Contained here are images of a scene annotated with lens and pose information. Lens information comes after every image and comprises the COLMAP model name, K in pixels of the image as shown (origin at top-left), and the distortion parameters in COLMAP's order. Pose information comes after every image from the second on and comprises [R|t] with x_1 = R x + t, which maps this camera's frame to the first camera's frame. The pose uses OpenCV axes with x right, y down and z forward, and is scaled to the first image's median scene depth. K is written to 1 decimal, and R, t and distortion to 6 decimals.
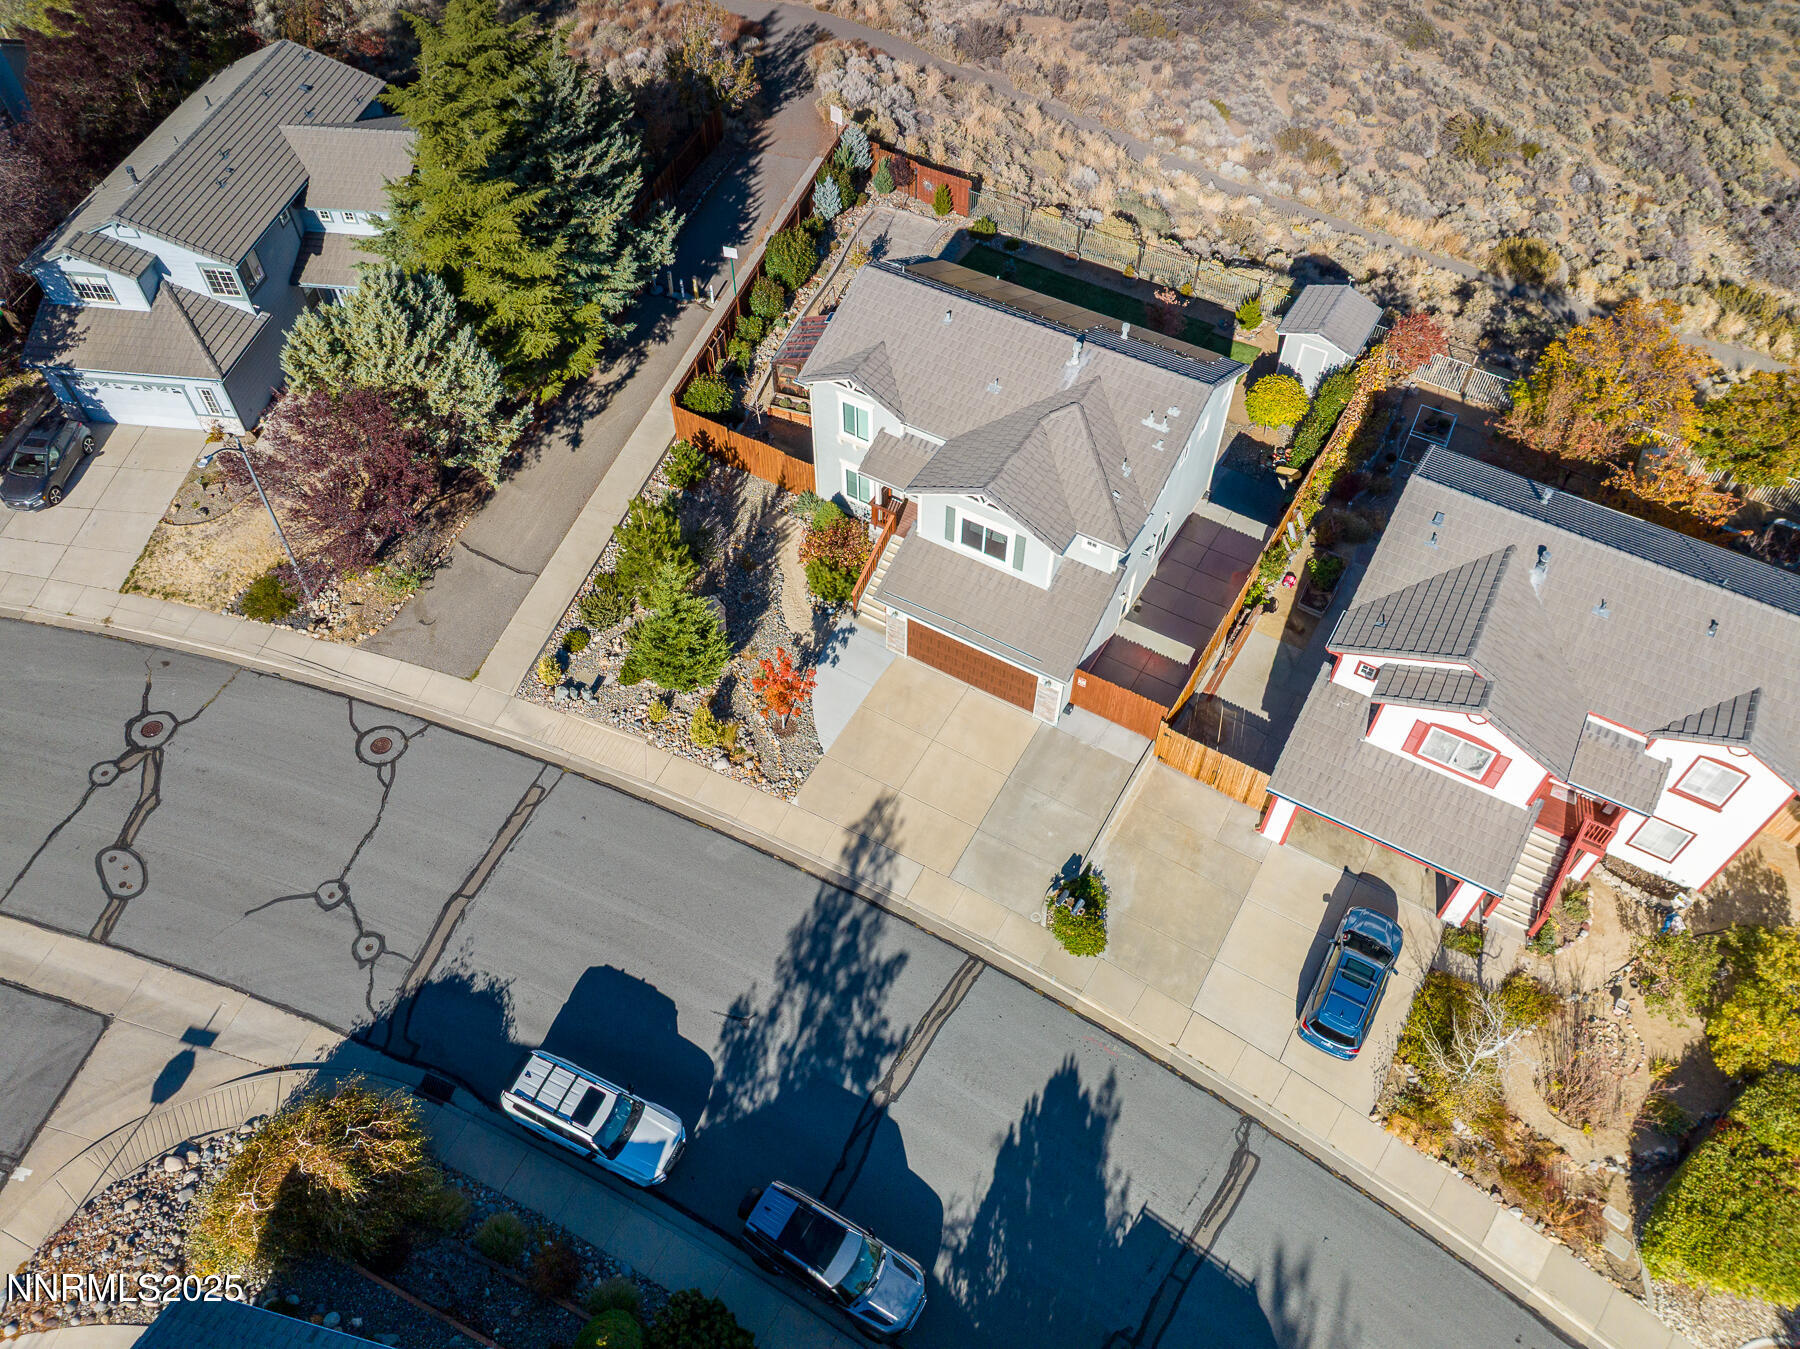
lens RADIAL K [[1270.5, 0, 912.0], [0, 1270.5, 667.7], [0, 0, 1]] dist [-0.041037, -0.003082]
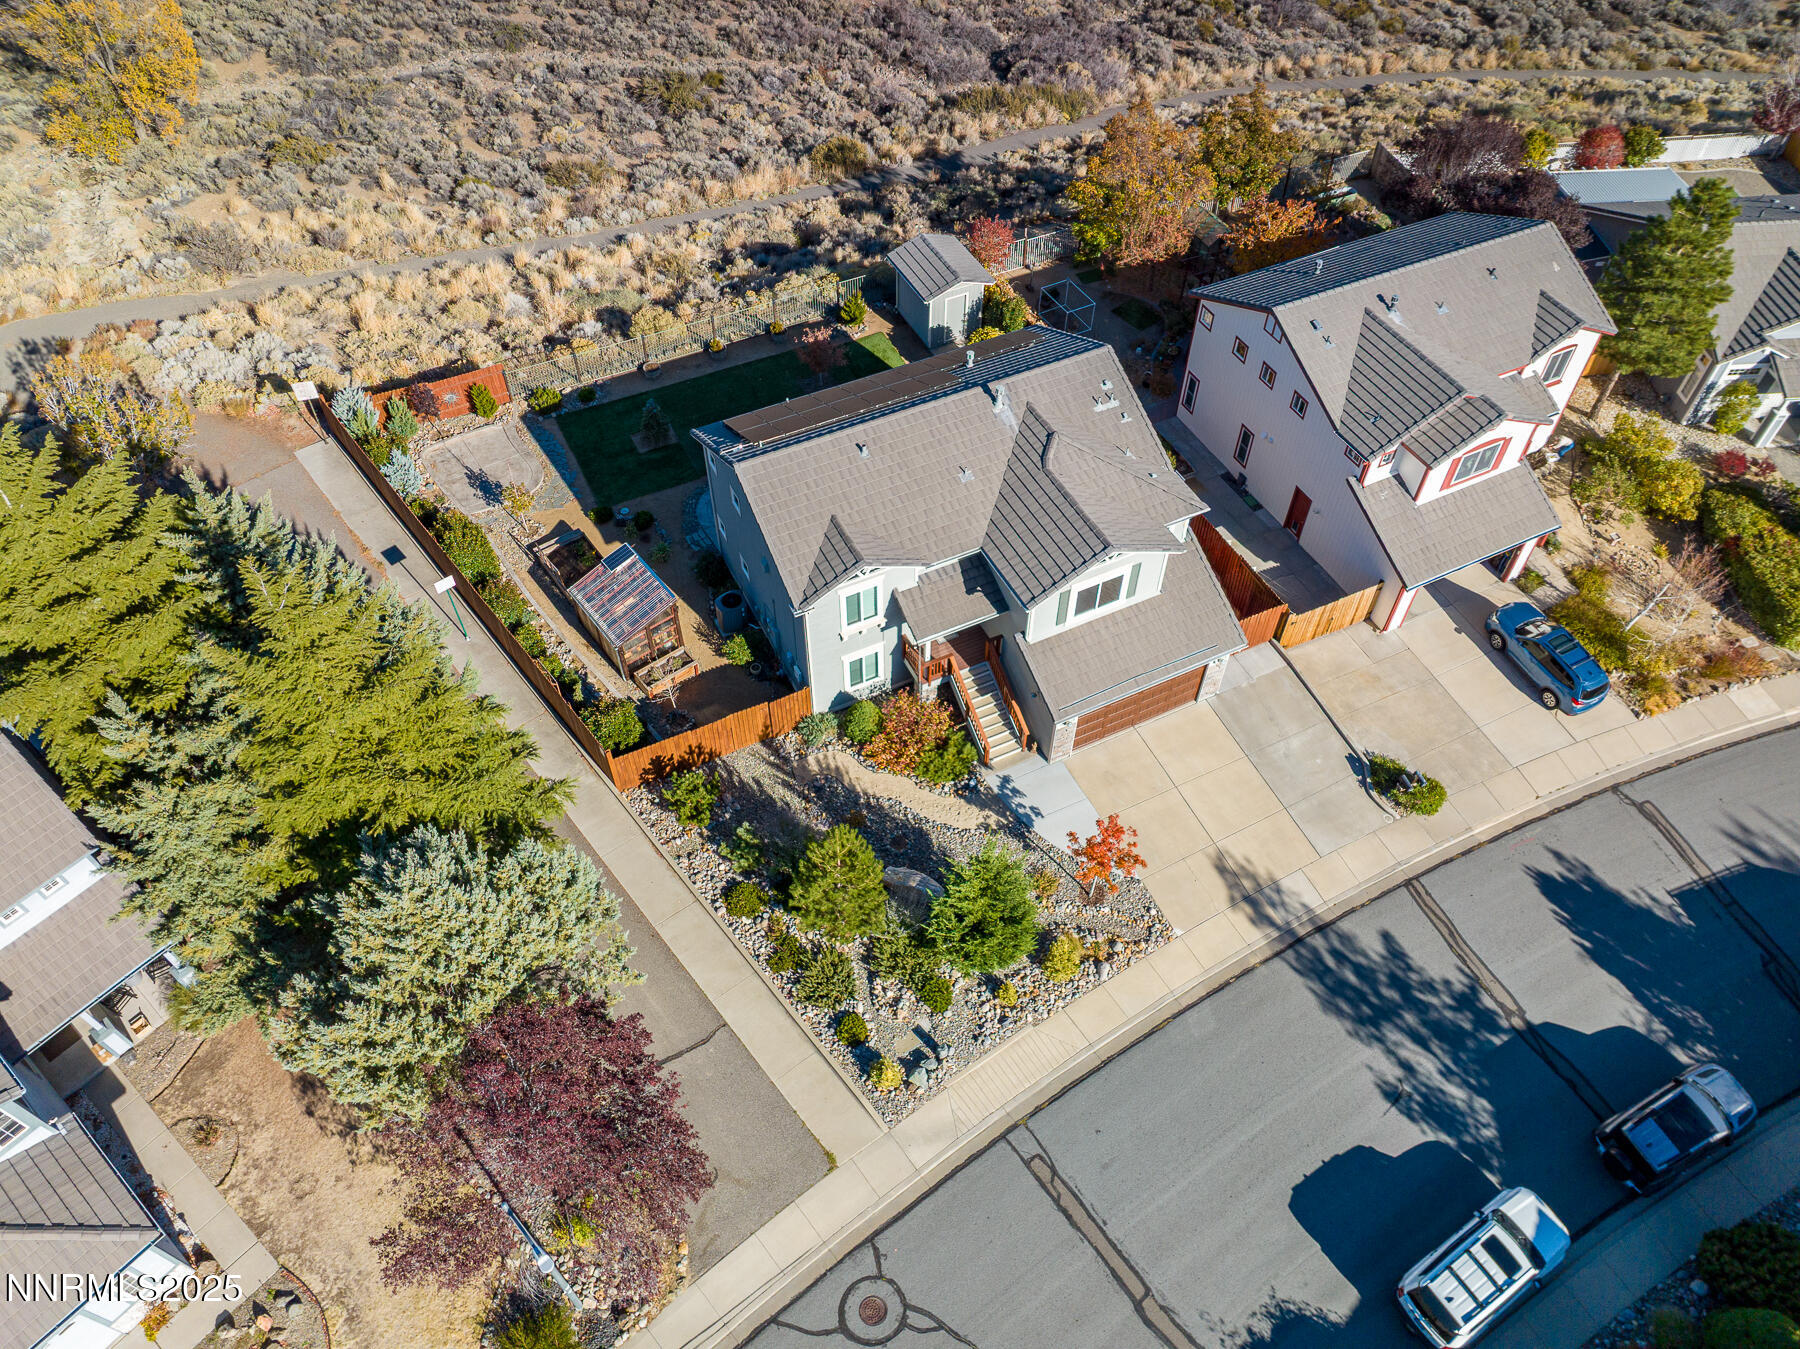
lens RADIAL K [[1270.5, 0, 907.5], [0, 1270.5, 671.1], [0, 0, 1]] dist [-0.041037, -0.003082]
pose [[0.544348, -0.654869, 0.524244, -0.602544], [0.648781, 0.724823, 0.231764, -0.403585], [-0.531759, 0.213960, 0.819423, 0.331659]]
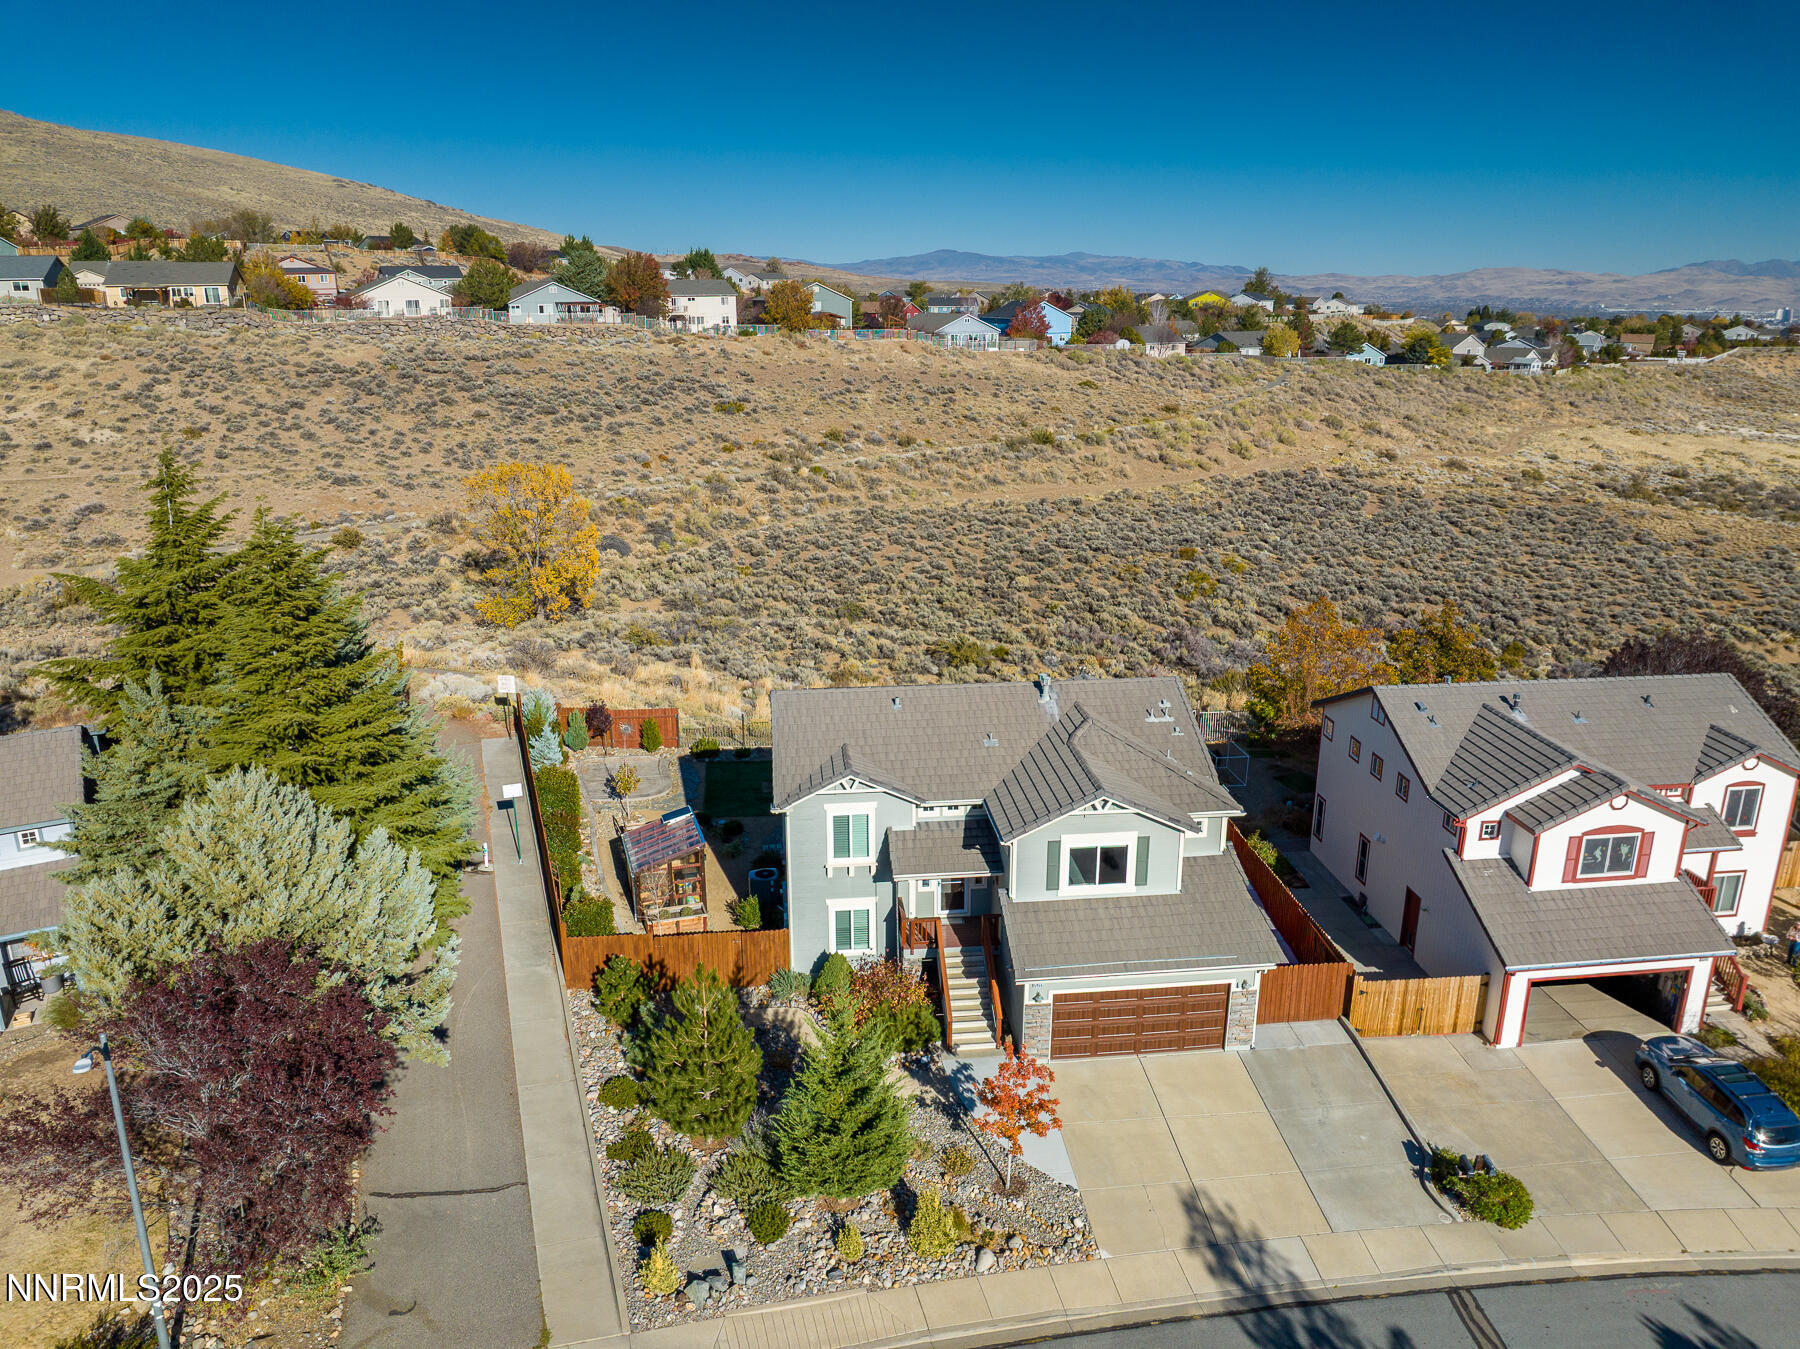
lens RADIAL K [[1270.5, 0, 904.9], [0, 1270.5, 664.6], [0, 0, 1]] dist [-0.041037, -0.003082]
pose [[0.799162, -0.183900, 0.572294, -0.558183], [0.470369, 0.784114, -0.404867, 0.085960], [-0.374289, 0.592744, 0.713136, 0.380165]]
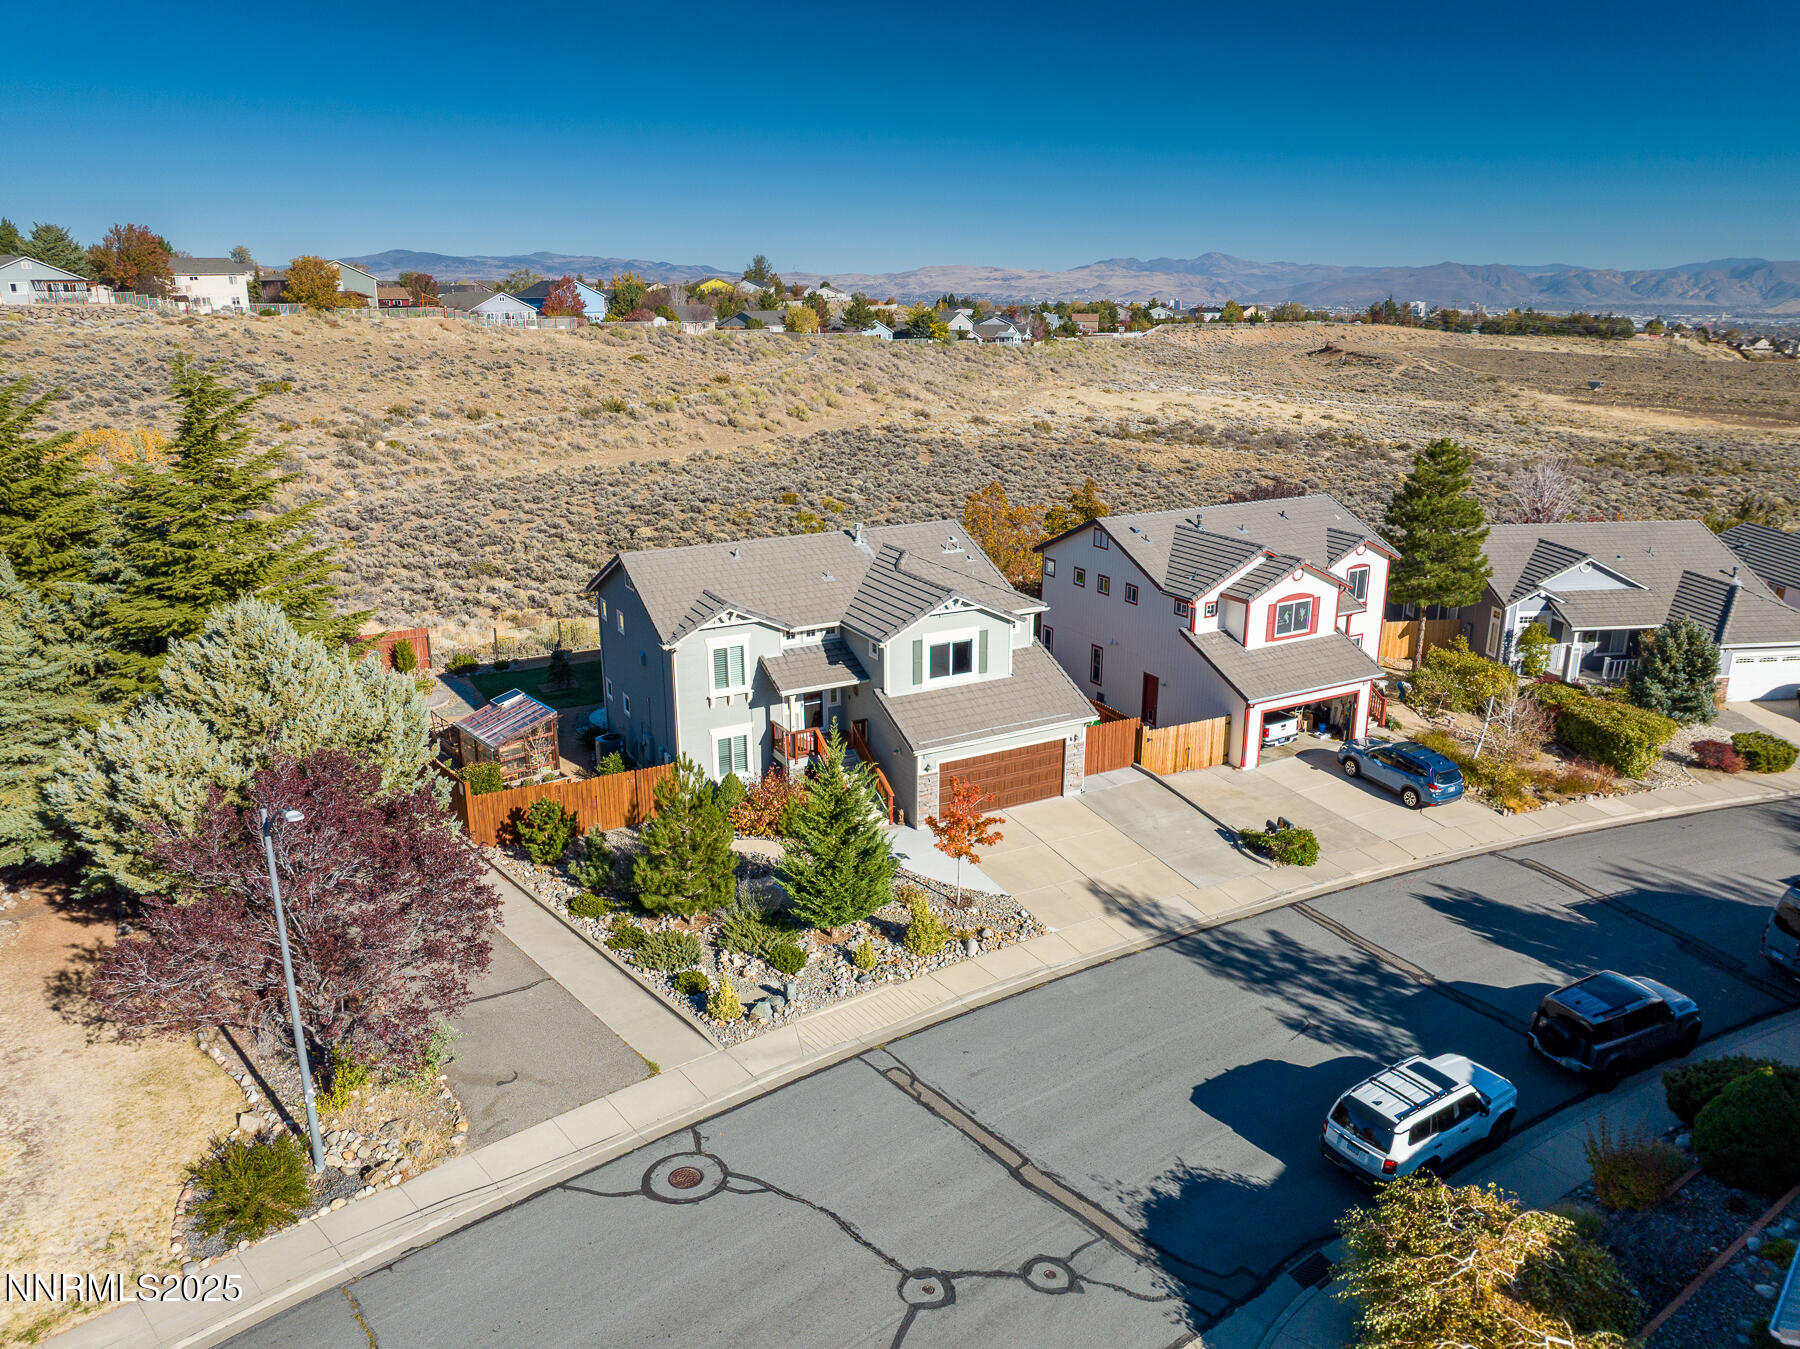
lens RADIAL K [[1270.5, 0, 910.8], [0, 1270.5, 661.9], [0, 0, 1]] dist [-0.041037, -0.003082]
pose [[0.502917, -0.257751, 0.825008, -0.872416], [0.670837, 0.718280, -0.184529, 0.074540], [-0.545025, 0.646249, 0.534144, 0.507547]]
